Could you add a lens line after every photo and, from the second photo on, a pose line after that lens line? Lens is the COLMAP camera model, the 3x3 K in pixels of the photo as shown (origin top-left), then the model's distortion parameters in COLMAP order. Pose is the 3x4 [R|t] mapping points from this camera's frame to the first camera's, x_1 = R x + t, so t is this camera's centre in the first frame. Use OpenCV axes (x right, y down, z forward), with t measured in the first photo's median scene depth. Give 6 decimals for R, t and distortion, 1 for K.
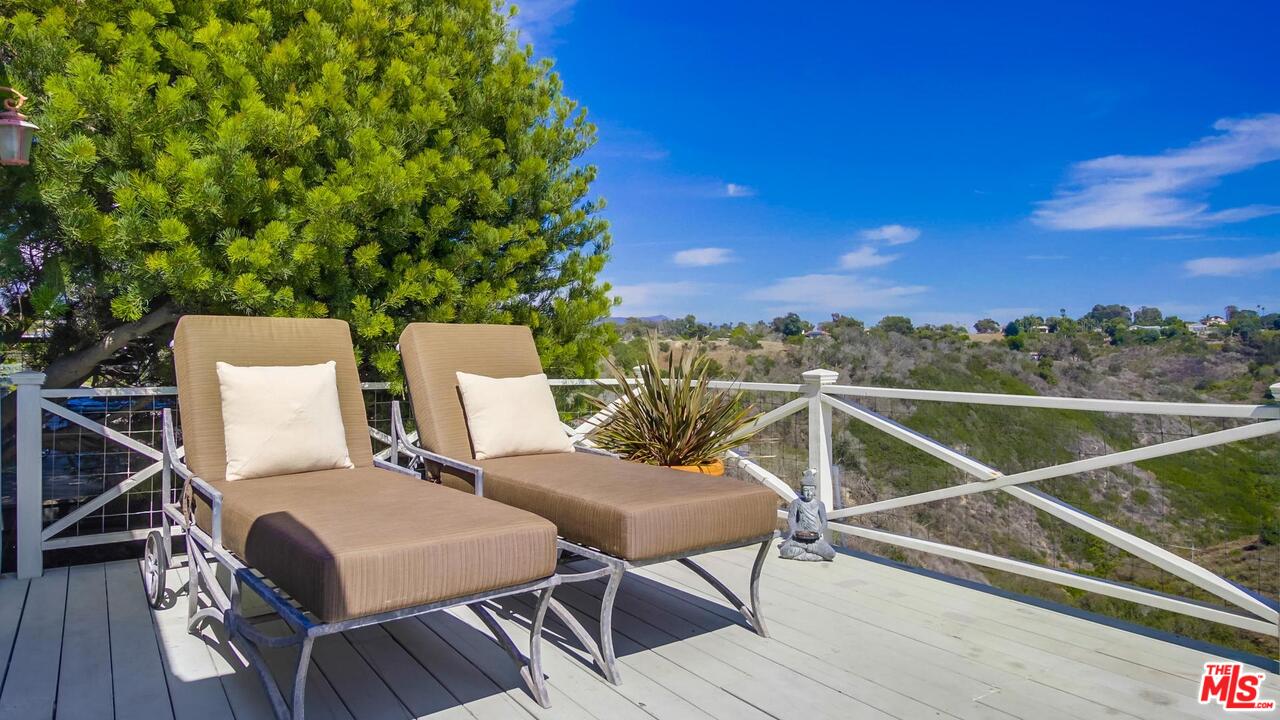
lens RADIAL K [[794.5, 0, 637.7], [0, 794.5, 362.9], [0, 0, 1]] dist [0.003558, 0.000856]
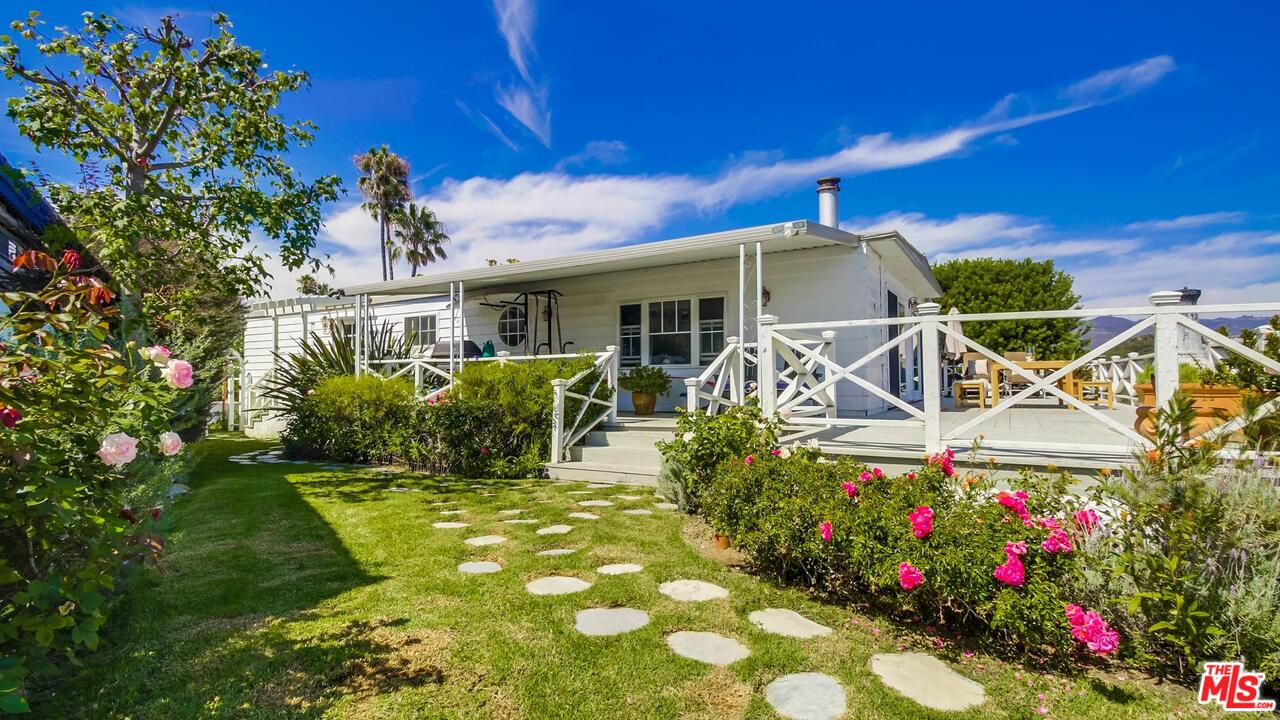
lens RADIAL K [[597.9, 0, 640.6], [0, 597.9, 363.8], [0, 0, 1]] dist [0.013795, -0.010426]
pose [[0.412802, -0.021889, -0.910558, 2.120116], [-0.003114, 0.999671, -0.025443, 0.122642], [0.910815, 0.013338, 0.412599, -2.607693]]
